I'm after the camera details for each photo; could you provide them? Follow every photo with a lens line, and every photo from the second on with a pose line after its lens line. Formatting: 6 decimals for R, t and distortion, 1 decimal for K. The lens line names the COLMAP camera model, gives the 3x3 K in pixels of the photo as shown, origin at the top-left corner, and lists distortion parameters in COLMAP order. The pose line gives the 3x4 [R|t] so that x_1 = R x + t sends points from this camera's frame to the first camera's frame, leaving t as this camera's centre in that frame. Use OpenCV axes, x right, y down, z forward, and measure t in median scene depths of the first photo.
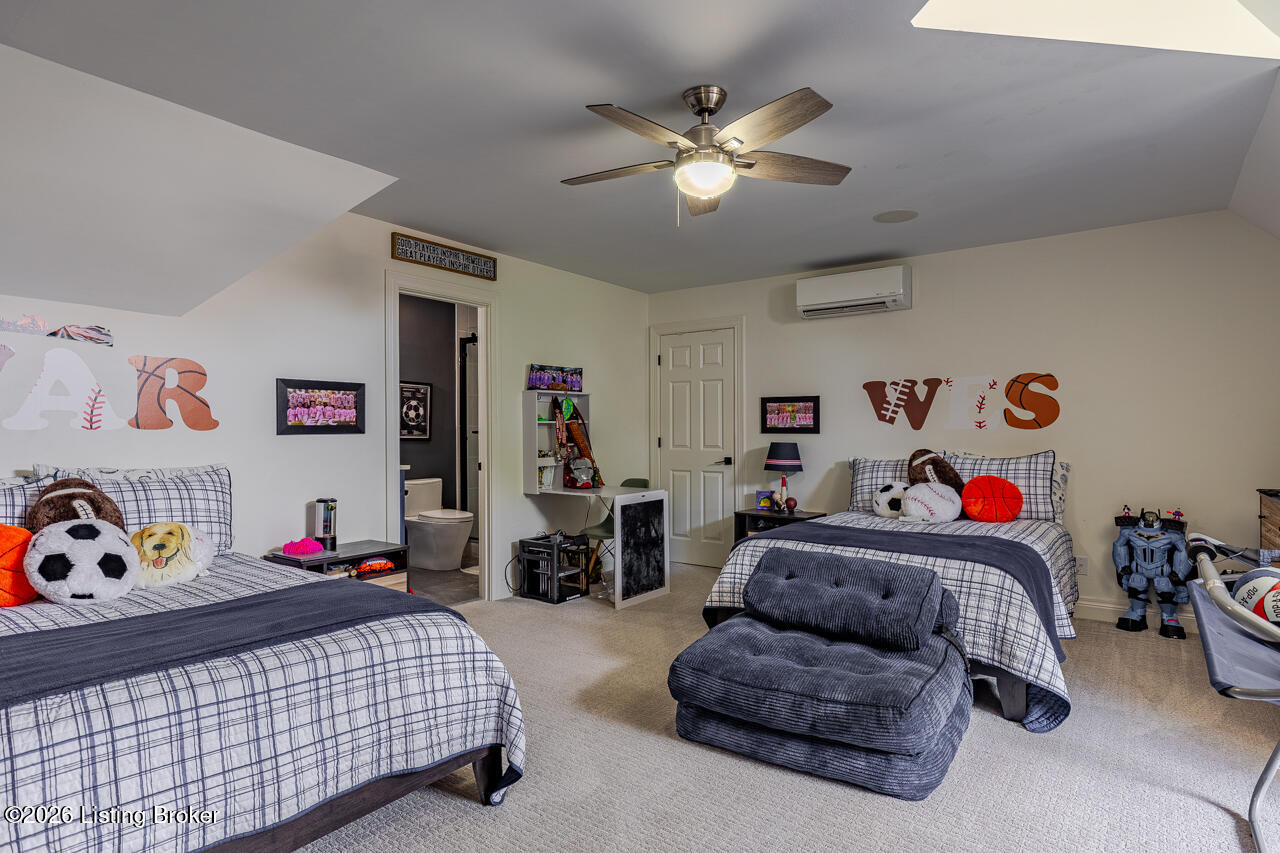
lens RADIAL K [[698.6, 0, 640.0], [0, 698.6, 426.5], [0, 0, 1]] dist [-0.002874, 0.001259]
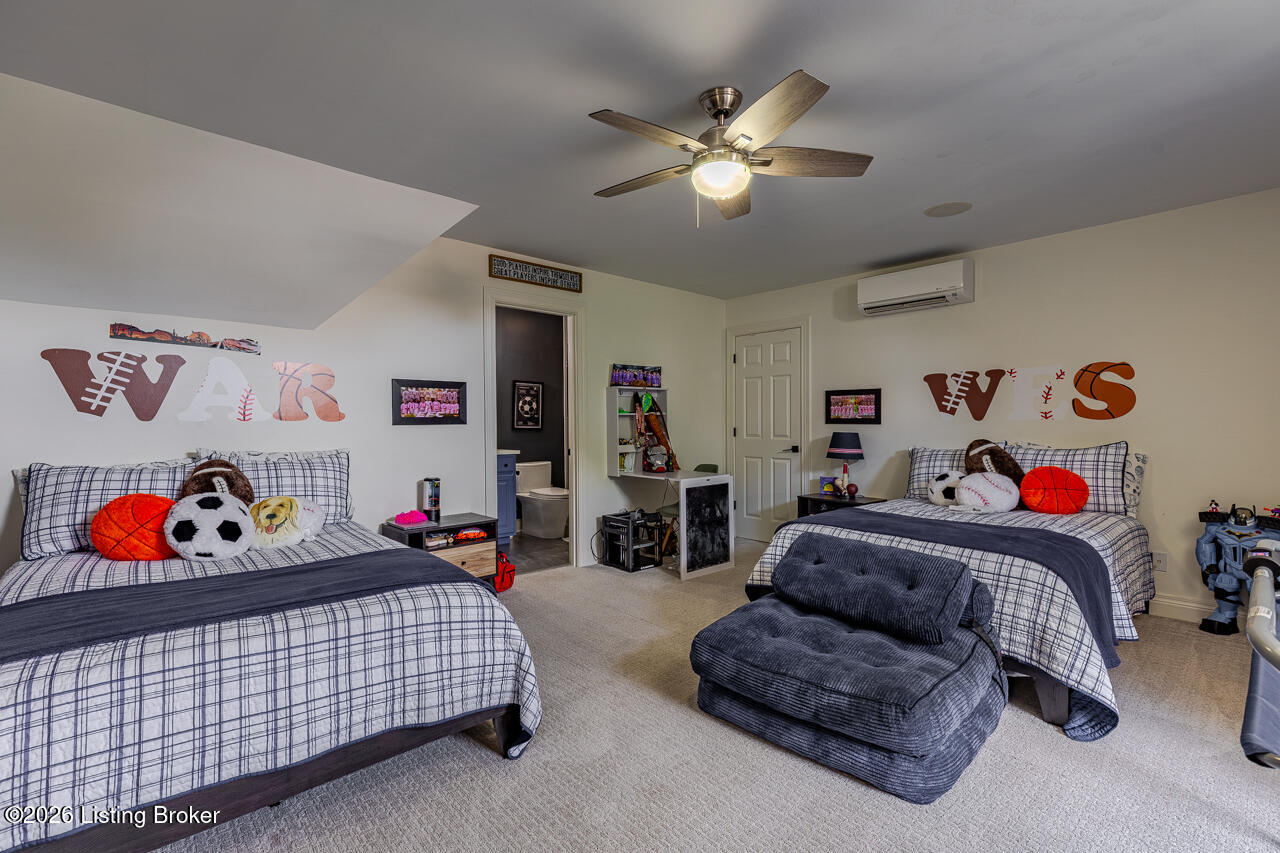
lens RADIAL K [[580.2, 0, 646.3], [0, 580.2, 428.0], [0, 0, 1]] dist [0.004220, -0.000492]
pose [[0.980331, 0.001190, -0.197358, 0.137135], [0.002103, 0.999862, 0.016476, 0.001438], [0.197351, -0.016567, 0.980193, 0.109434]]
